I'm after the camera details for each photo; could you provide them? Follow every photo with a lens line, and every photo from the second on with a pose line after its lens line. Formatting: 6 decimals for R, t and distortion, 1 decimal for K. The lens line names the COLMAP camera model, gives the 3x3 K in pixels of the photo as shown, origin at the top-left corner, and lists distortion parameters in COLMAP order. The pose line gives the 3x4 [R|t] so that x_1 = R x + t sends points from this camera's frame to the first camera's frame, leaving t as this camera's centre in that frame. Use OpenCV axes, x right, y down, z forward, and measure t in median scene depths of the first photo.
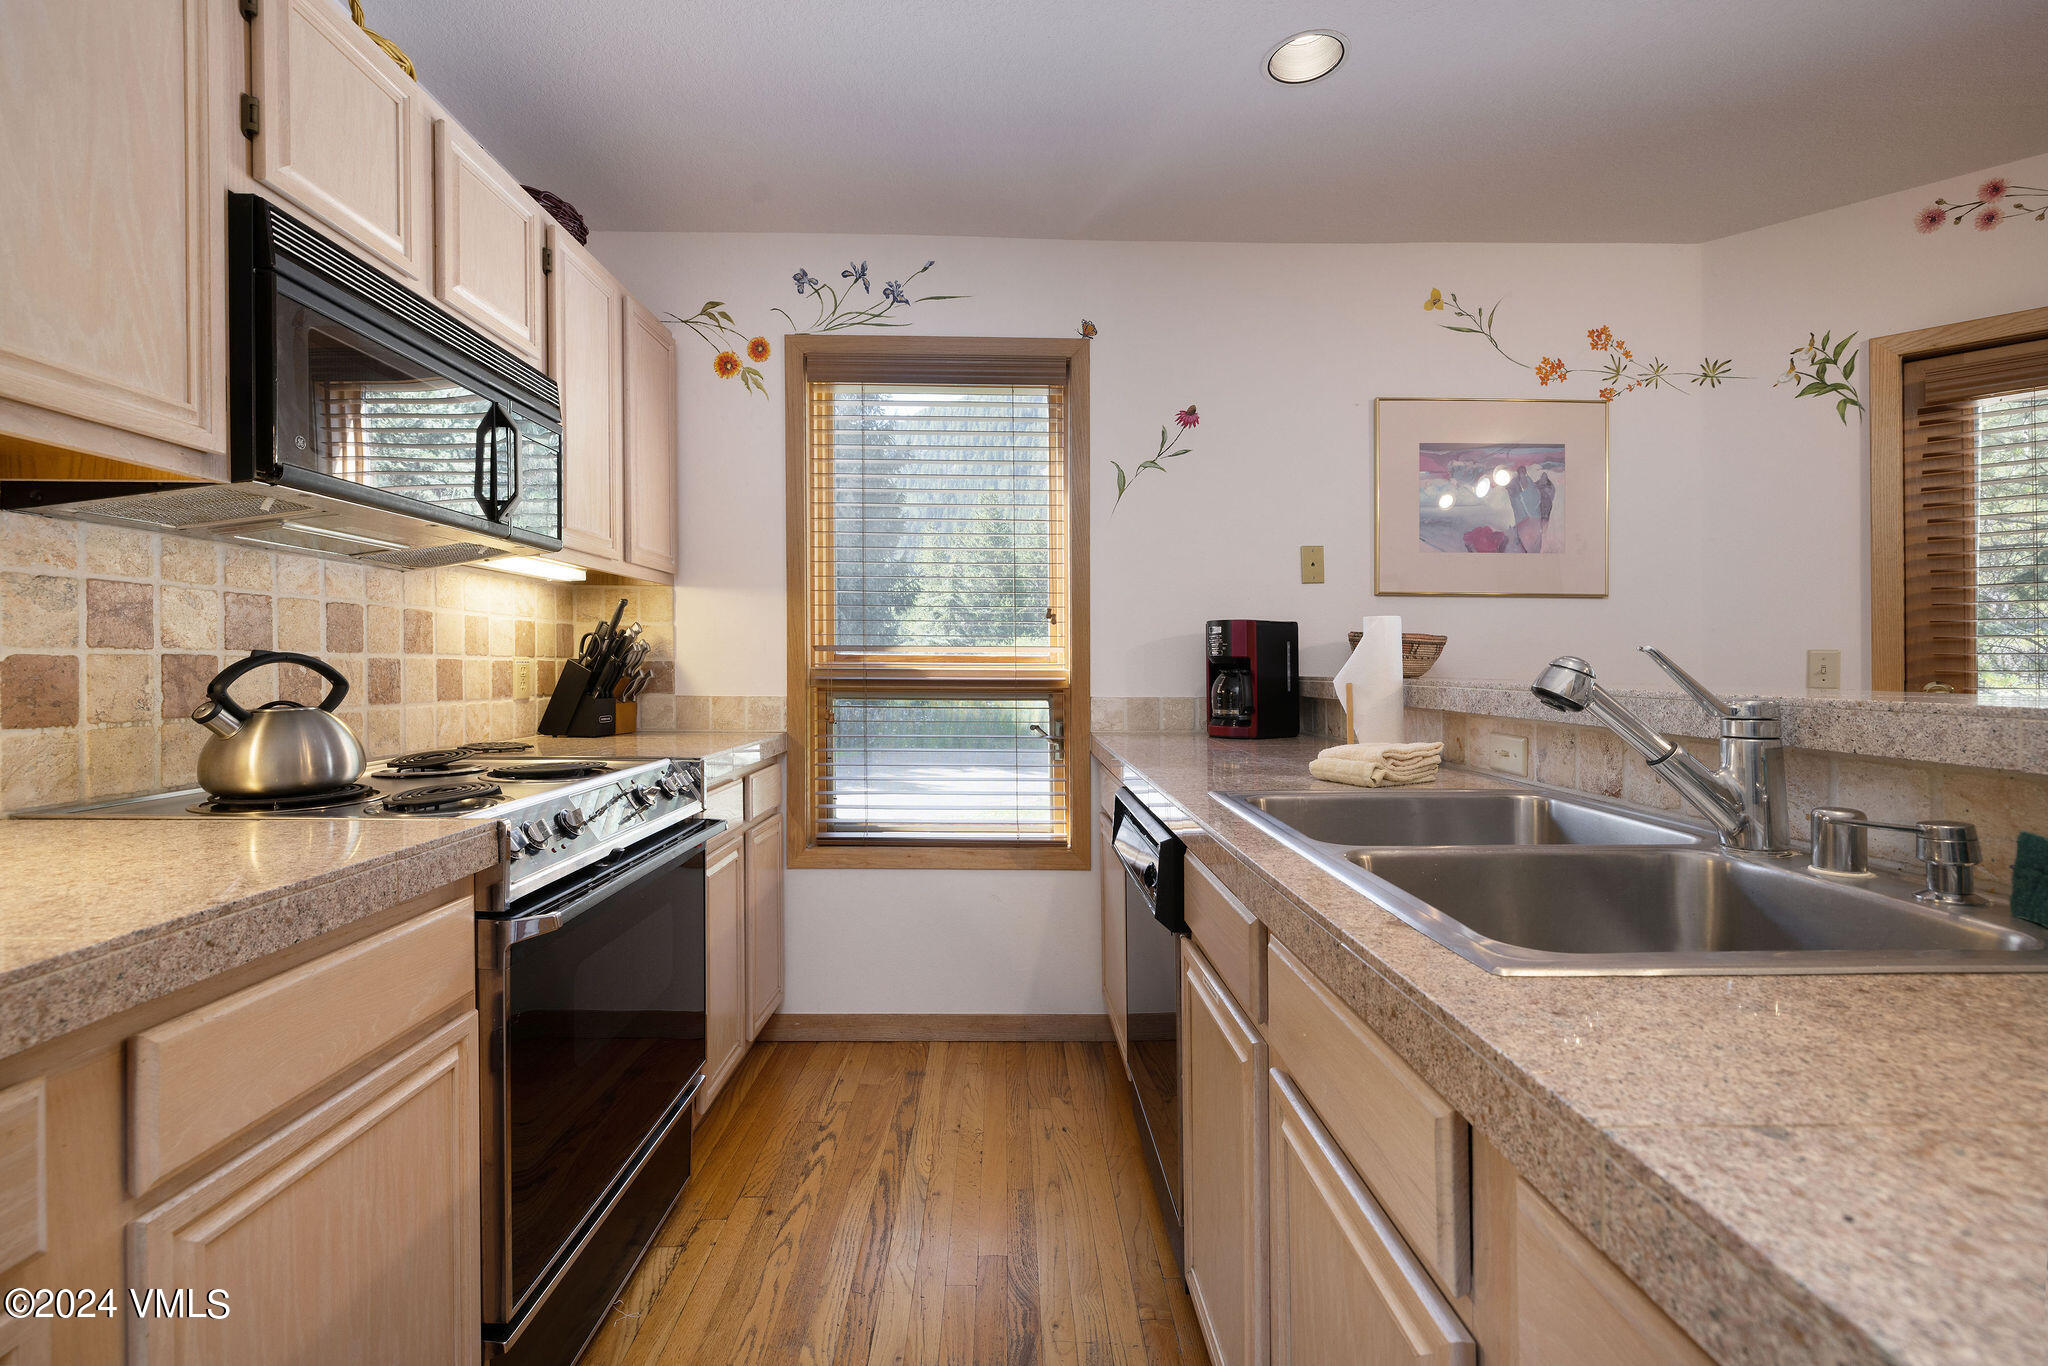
lens RADIAL K [[887.0, 0, 962.5], [0, 887.0, 657.2], [0, 0, 1]] dist [0.000906, 0.000582]
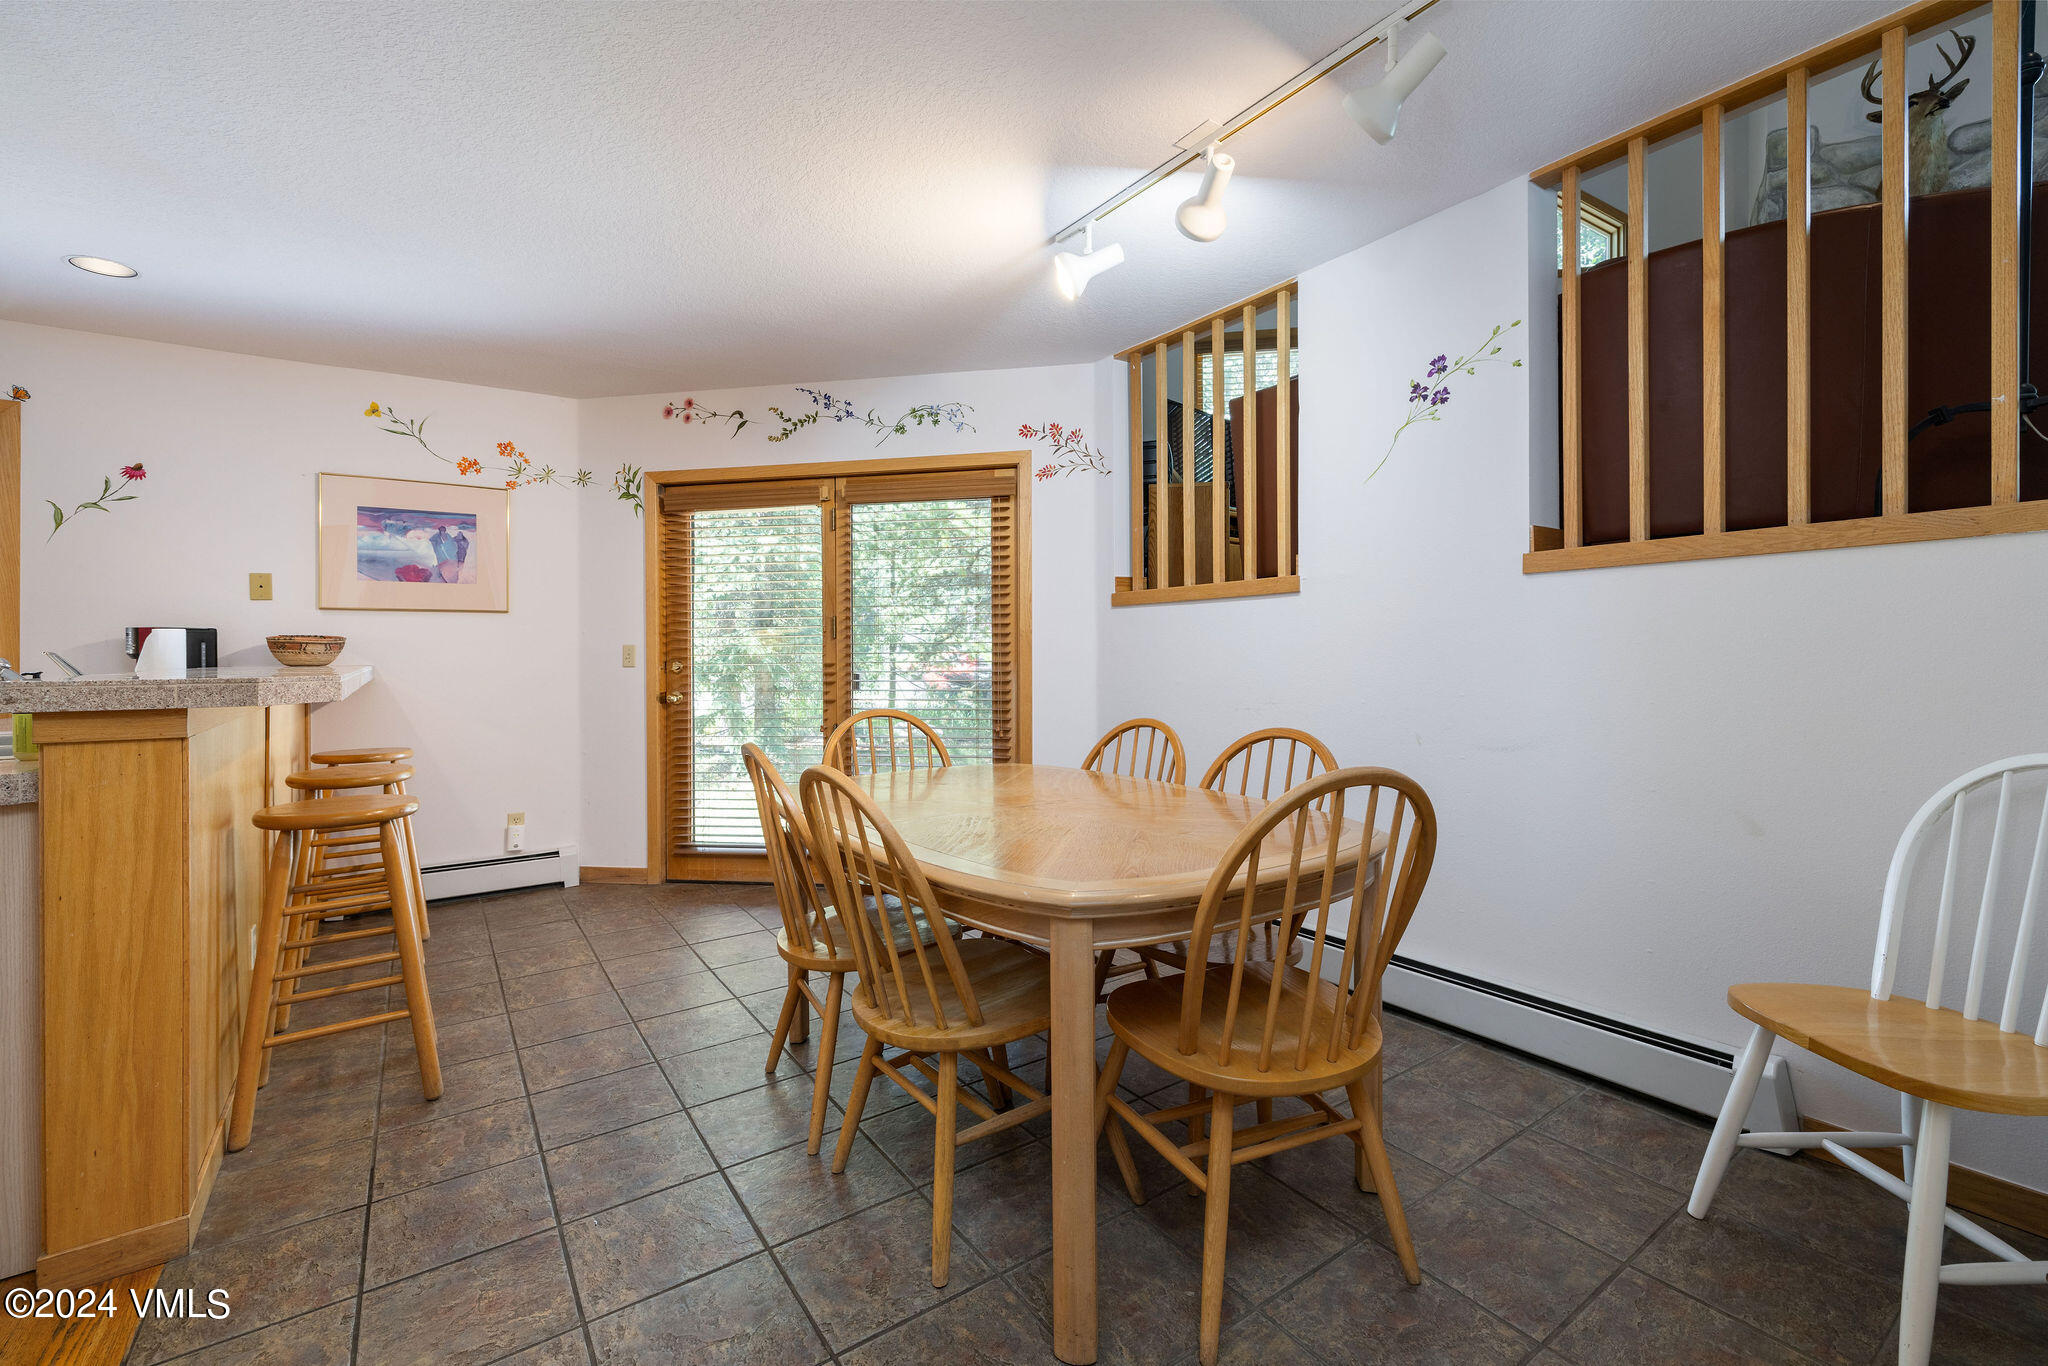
lens RADIAL K [[851.6, 0, 958.5], [0, 851.6, 635.4], [0, 0, 1]] dist [0.000223, 0.000070]
pose [[0.809853, -0.001932, 0.586630, 0.525158], [0.009181, 0.999914, -0.009382, -0.004851], [-0.586561, 0.012984, 0.809801, -0.770668]]
